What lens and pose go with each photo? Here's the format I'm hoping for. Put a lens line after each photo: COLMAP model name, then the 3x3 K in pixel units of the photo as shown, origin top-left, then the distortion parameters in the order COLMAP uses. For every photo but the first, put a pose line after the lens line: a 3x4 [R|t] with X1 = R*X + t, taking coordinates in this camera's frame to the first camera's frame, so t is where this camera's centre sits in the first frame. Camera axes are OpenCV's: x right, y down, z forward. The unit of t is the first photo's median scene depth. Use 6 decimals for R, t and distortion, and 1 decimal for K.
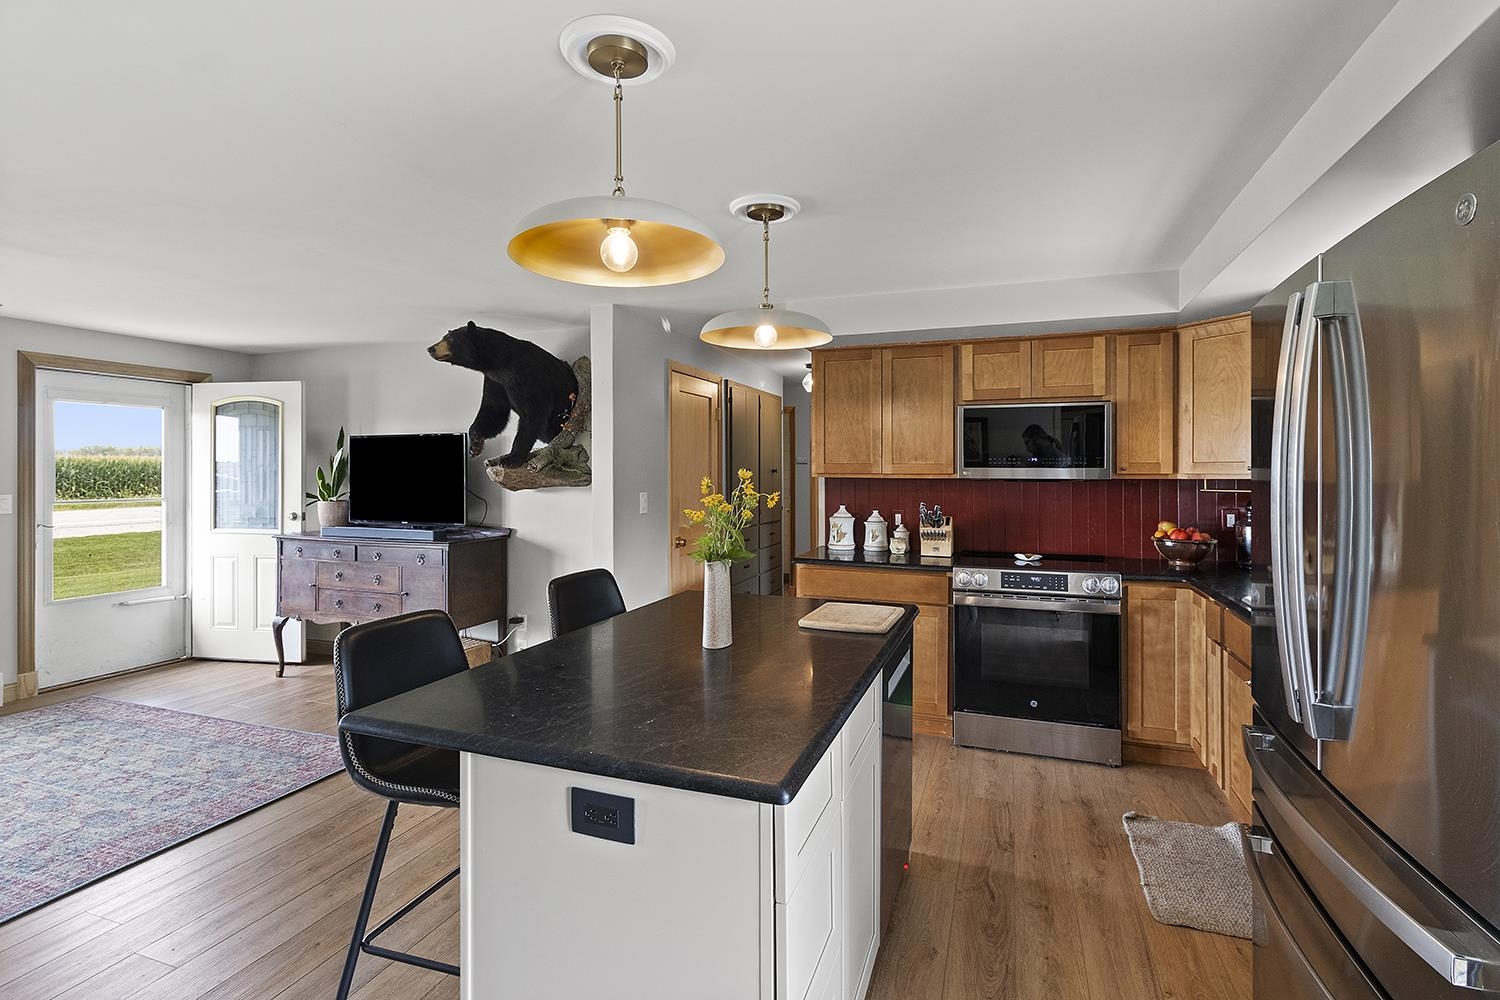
lens RADIAL K [[697.4, 0, 757.6], [0, 697.4, 470.9], [0, 0, 1]] dist [0.000299, -0.000448]
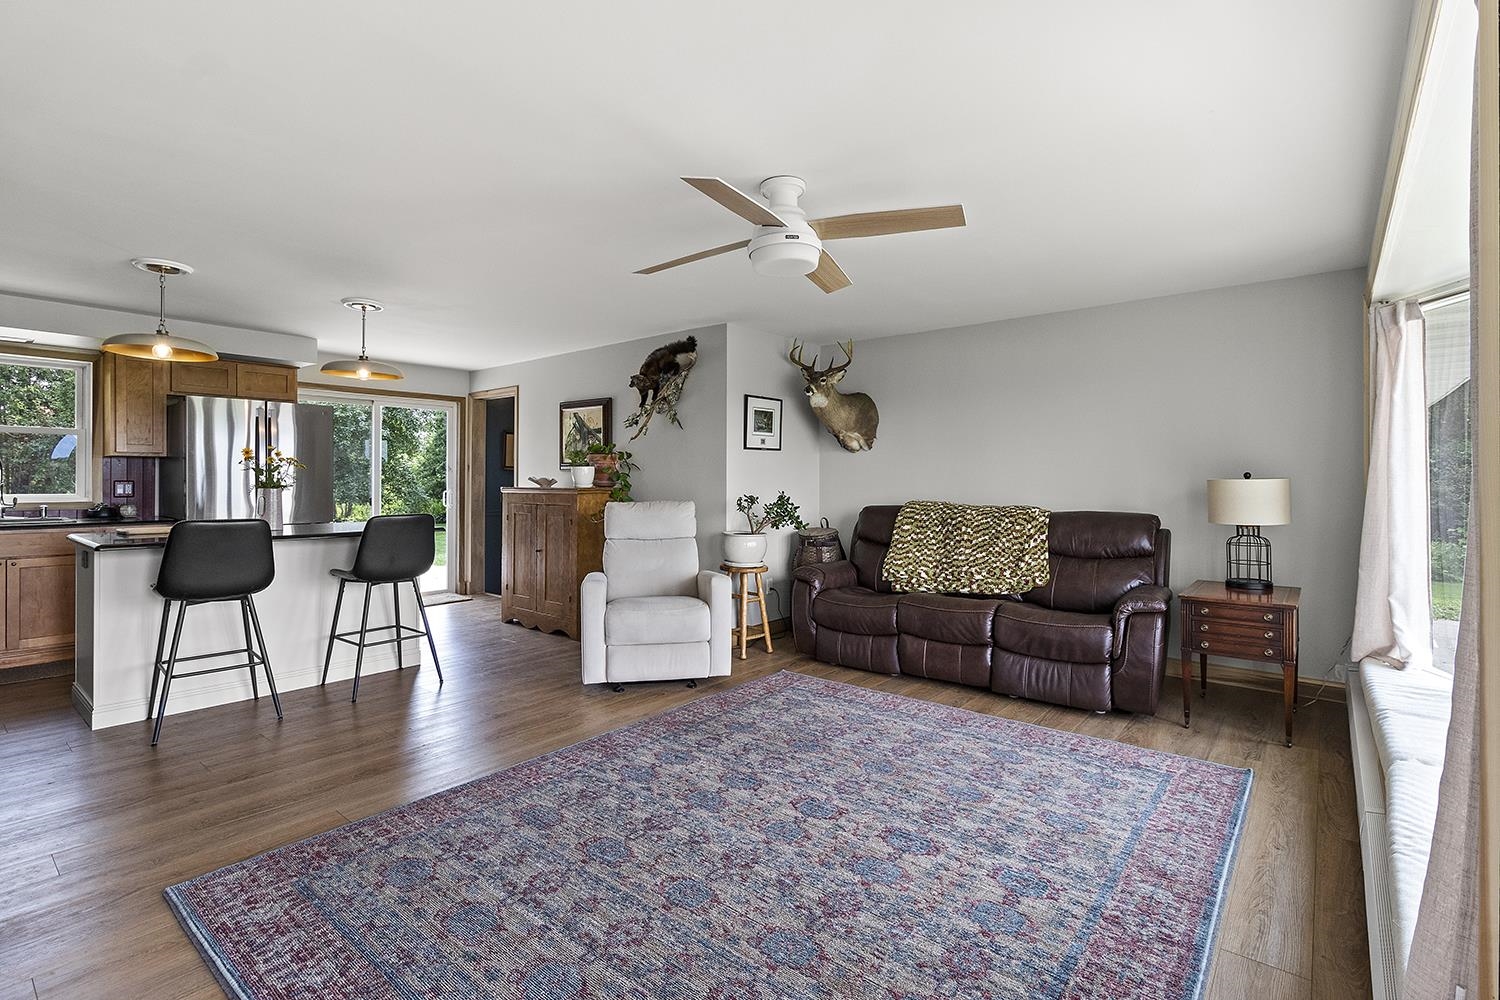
lens RADIAL K [[697.4, 0, 758.1], [0, 697.4, 480.7], [0, 0, 1]] dist [0.000299, -0.000448]
pose [[-0.942405, -0.003541, 0.334456, -1.041784], [-0.003129, 0.999994, 0.001770, 0.046812], [-0.334460, 0.000621, -0.942410, 1.219532]]
